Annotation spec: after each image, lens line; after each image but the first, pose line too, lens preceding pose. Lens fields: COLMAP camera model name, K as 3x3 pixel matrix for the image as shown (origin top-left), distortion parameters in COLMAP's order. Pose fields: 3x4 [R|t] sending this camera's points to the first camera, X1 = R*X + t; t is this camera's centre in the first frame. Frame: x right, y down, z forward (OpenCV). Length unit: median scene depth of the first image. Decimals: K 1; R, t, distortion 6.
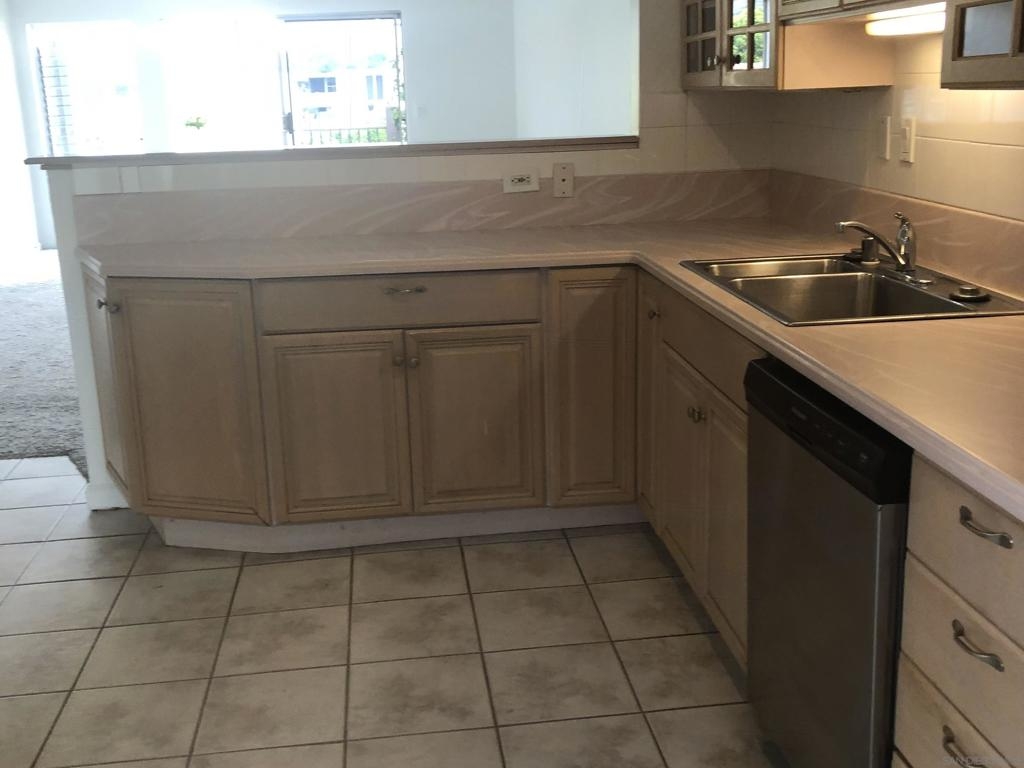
lens RADIAL K [[1111.0, 0, 507.5], [0, 1111.0, 352.3], [0, 0, 1]] dist [0.081378, -0.250848]
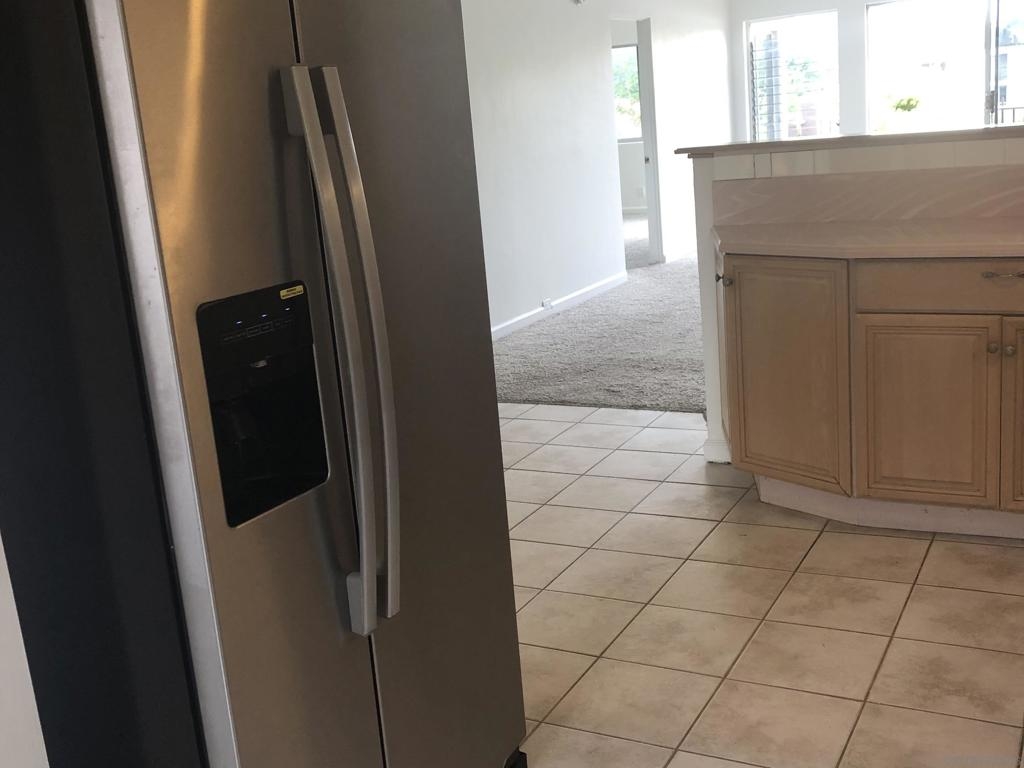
lens RADIAL K [[1111.0, 0, 507.5], [0, 1111.0, 352.3], [0, 0, 1]] dist [0.081378, -0.250848]
pose [[0.813439, 0.079189, -0.576234, 0.115929], [-0.070958, 0.996800, 0.036817, 0.005432], [0.577305, 0.010940, 0.816455, -0.036134]]
